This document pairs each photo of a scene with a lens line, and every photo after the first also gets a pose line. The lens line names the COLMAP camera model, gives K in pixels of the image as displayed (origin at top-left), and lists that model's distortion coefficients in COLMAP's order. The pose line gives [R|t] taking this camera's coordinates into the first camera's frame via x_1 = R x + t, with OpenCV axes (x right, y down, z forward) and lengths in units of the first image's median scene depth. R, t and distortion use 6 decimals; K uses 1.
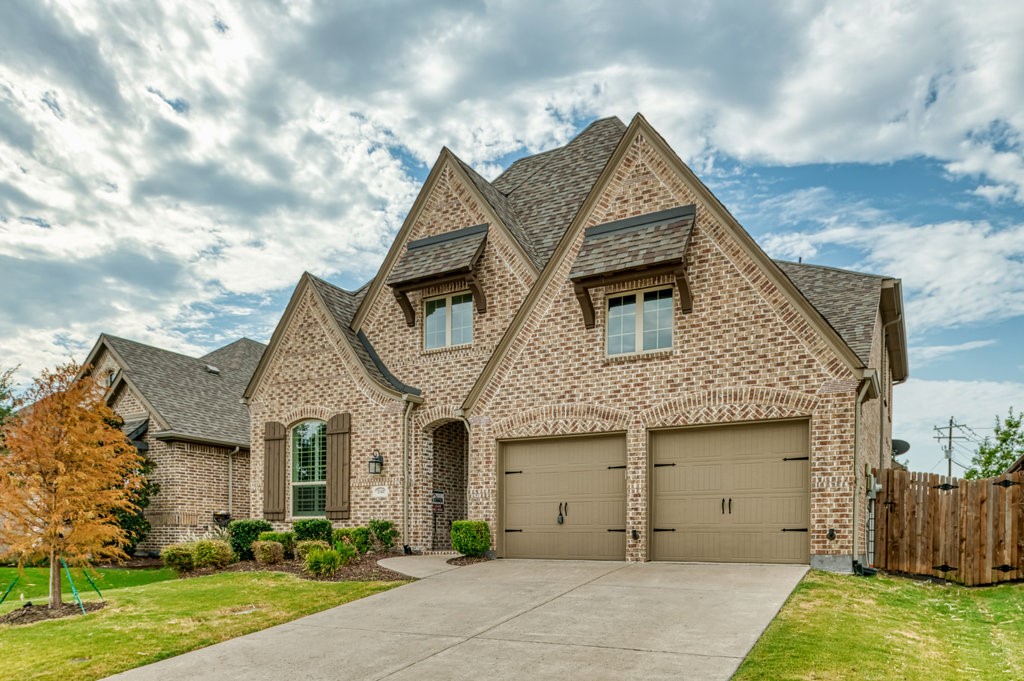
lens RADIAL K [[709.0, 0, 511.5], [0, 709.0, 340.6], [0, 0, 1]] dist [-0.023199, 0.001035]
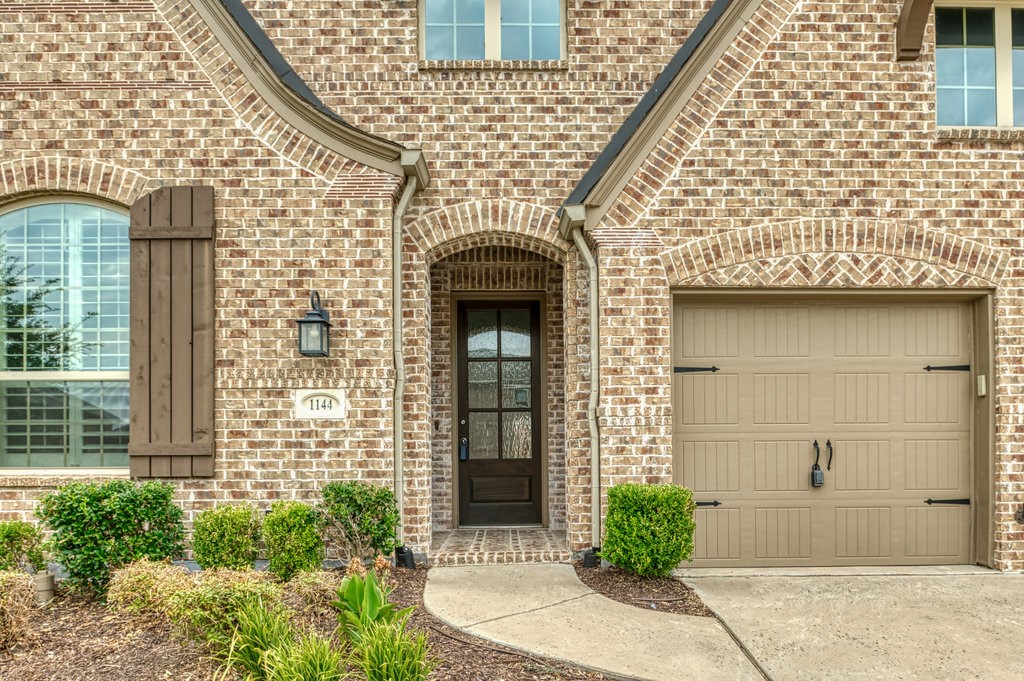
lens RADIAL K [[709.0, 0, 497.0], [0, 709.0, 358.9], [0, 0, 1]] dist [-0.023199, 0.001035]
pose [[0.870073, 0.060129, 0.489242, -0.304372], [-0.125325, 0.986901, 0.101587, 0.149466], [-0.476725, -0.149702, 0.866211, 0.679204]]
